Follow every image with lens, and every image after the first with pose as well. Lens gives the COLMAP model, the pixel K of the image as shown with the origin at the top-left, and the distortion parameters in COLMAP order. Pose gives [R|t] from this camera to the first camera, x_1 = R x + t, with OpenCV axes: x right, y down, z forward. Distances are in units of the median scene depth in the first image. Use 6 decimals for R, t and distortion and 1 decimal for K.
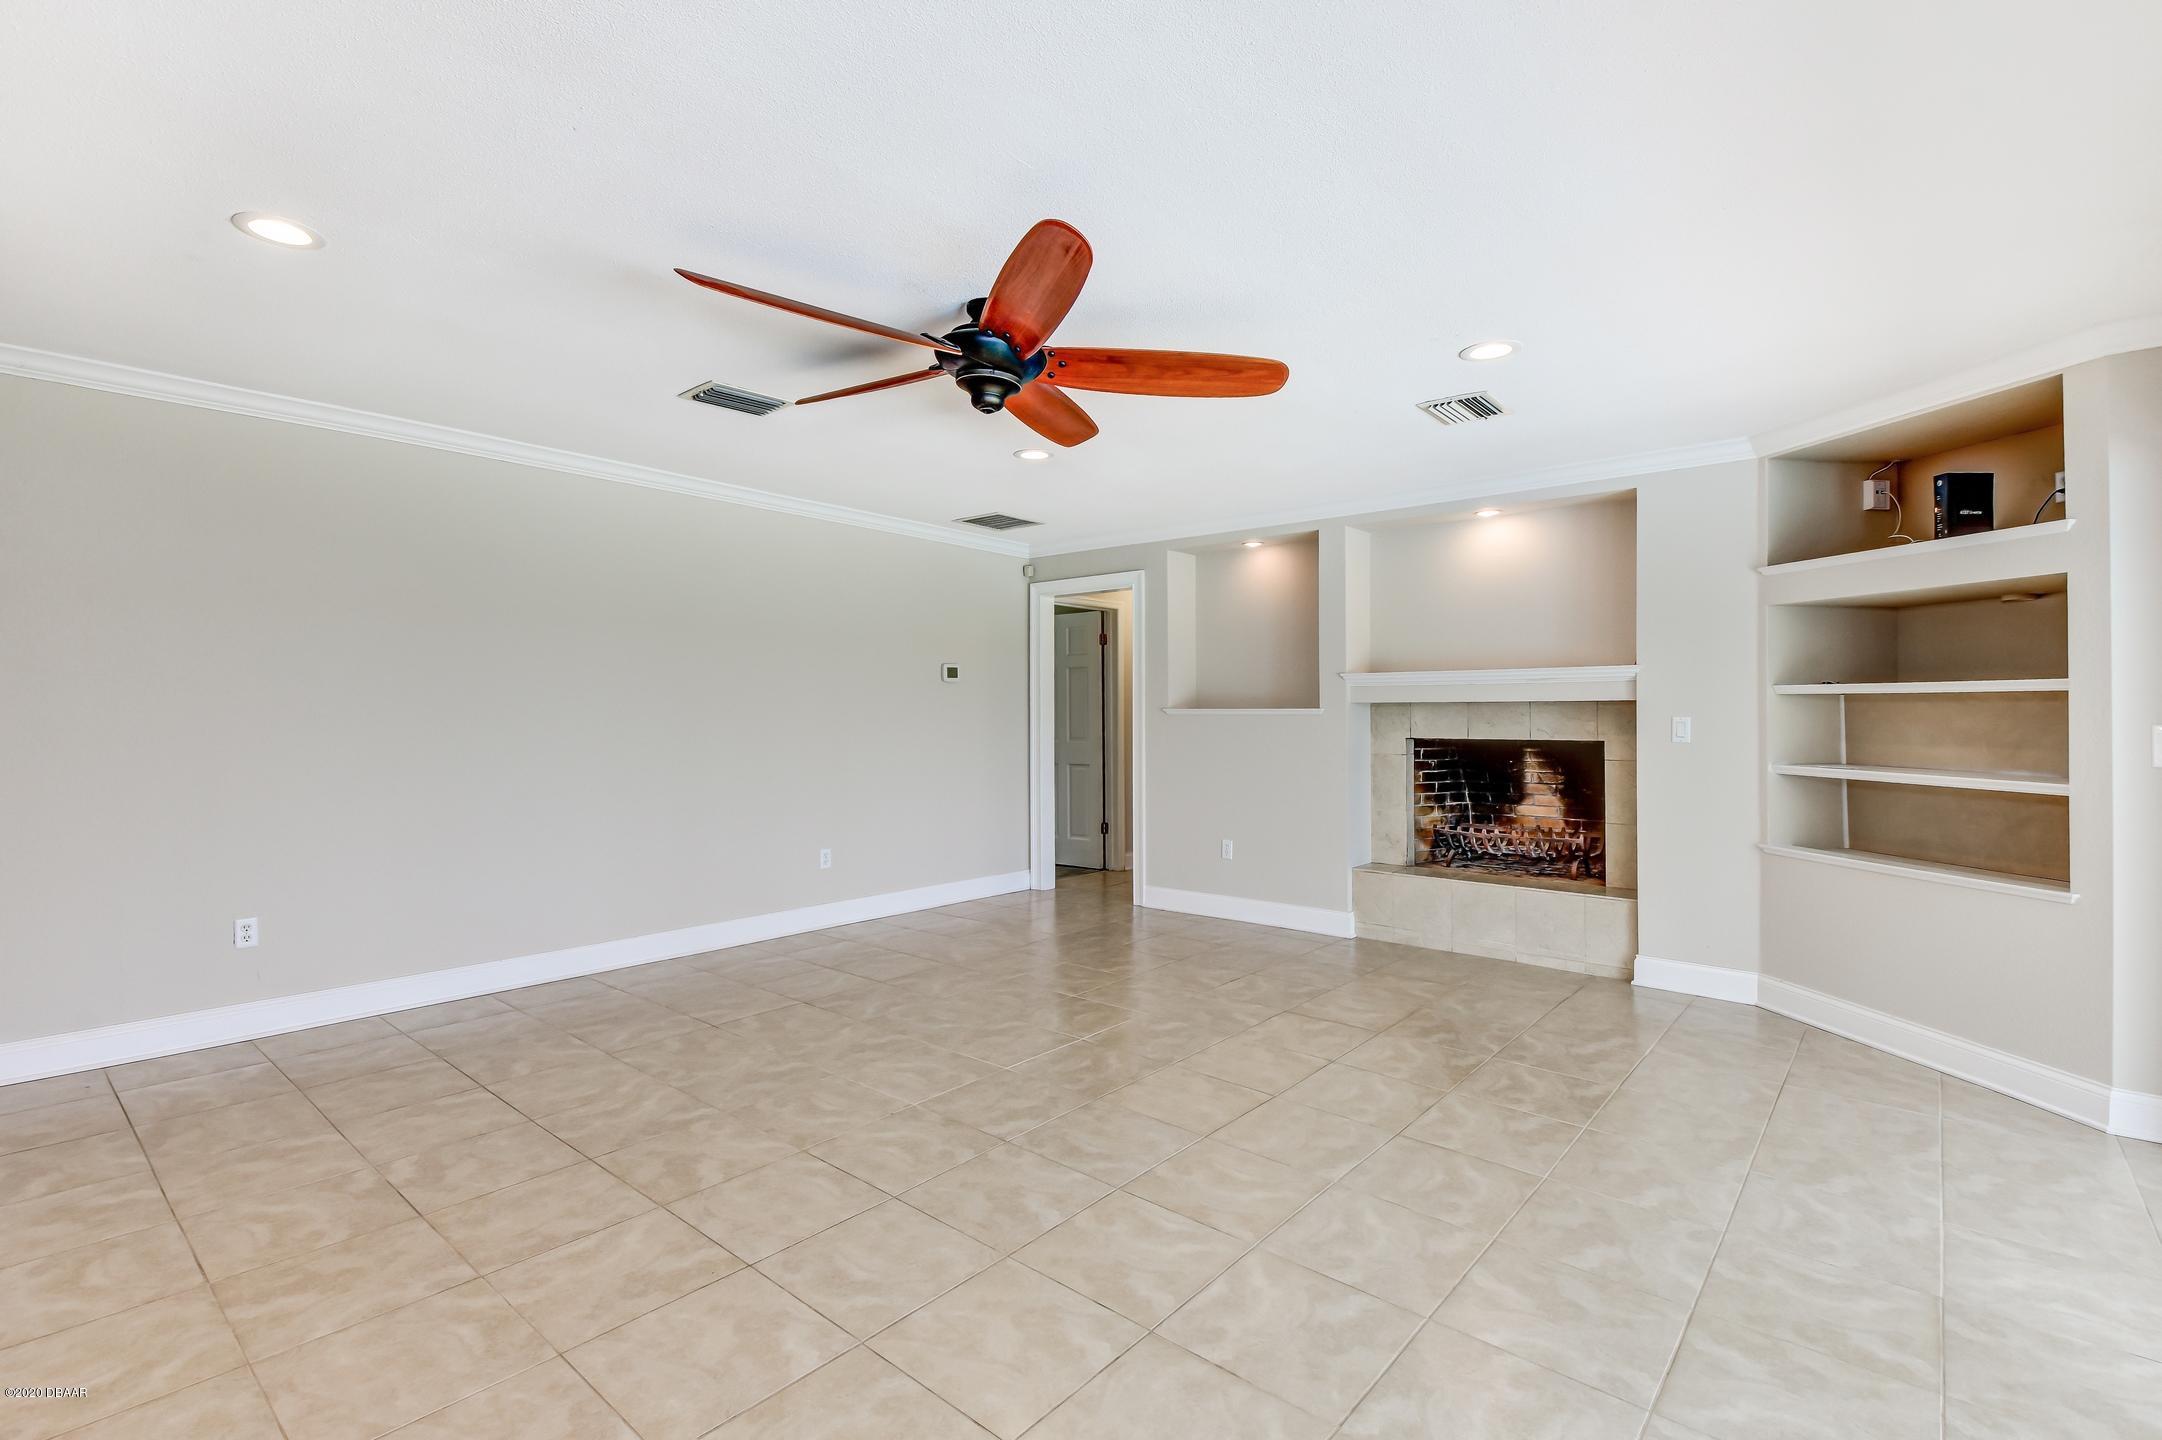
lens RADIAL K [[966.7, 0, 1081.0], [0, 966.7, 720.0], [0, 0, 1]] dist [0.000247, 0.000010]
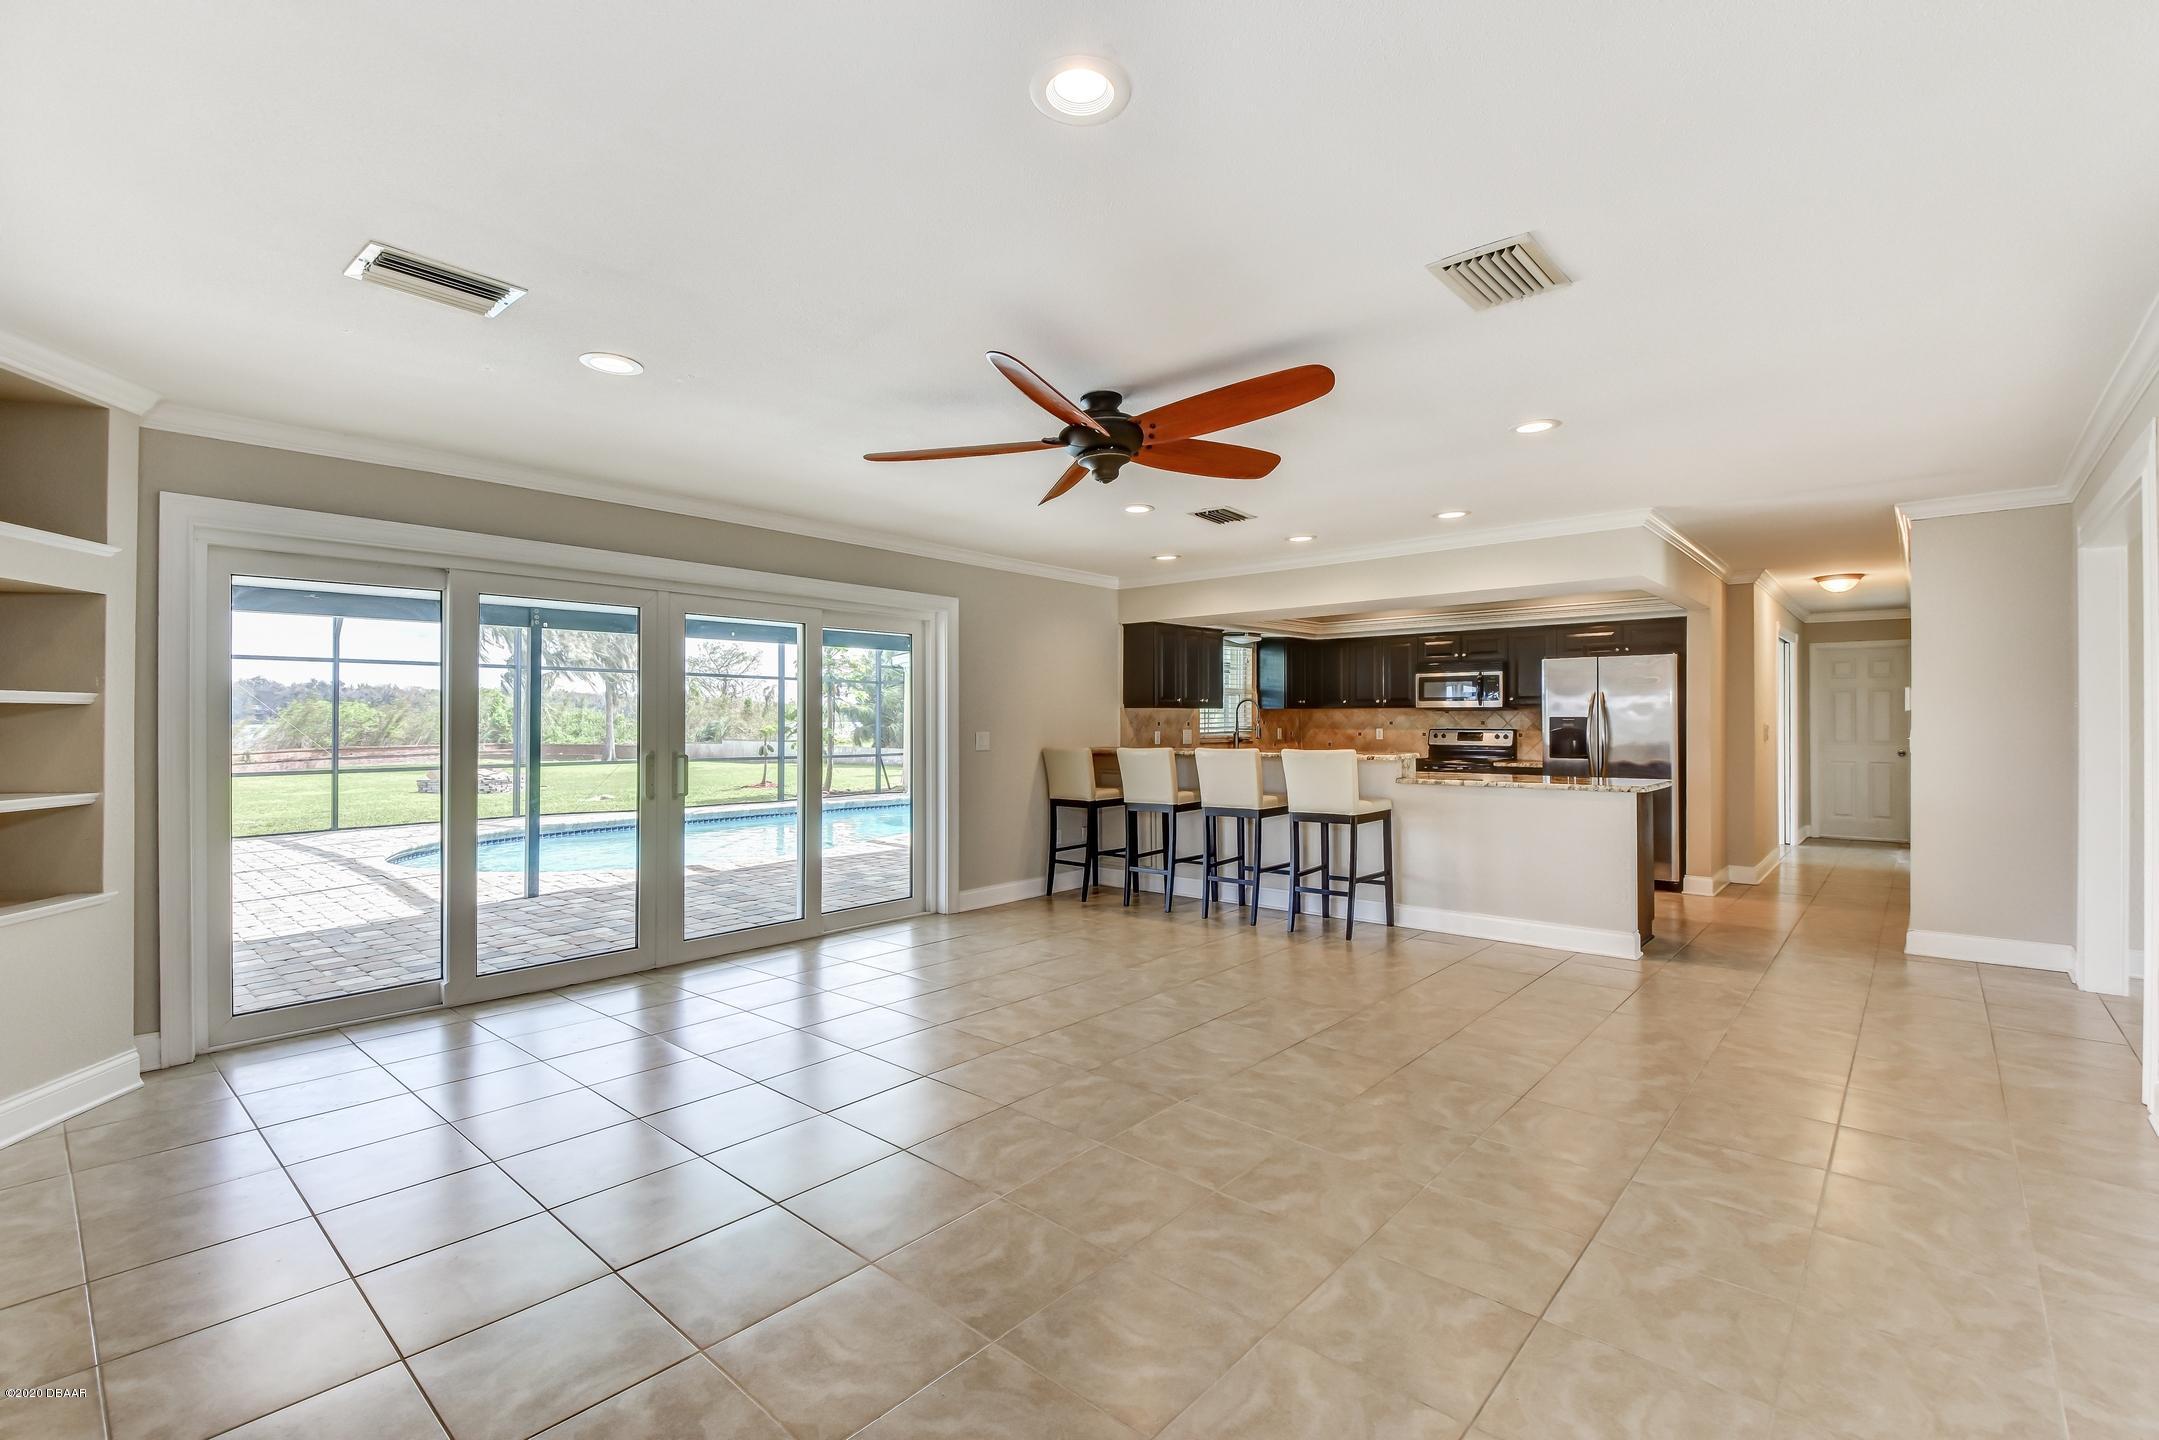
lens RADIAL K [[965.4, 0, 1079.5], [0, 965.4, 720.0], [0, 0, 1]] dist [0.000247, 0.000010]
pose [[-0.999726, -0.000655, 0.023419, -0.088336], [-0.000502, 0.999978, 0.006563, -0.024527], [-0.023423, 0.006550, -0.999704, 2.102668]]
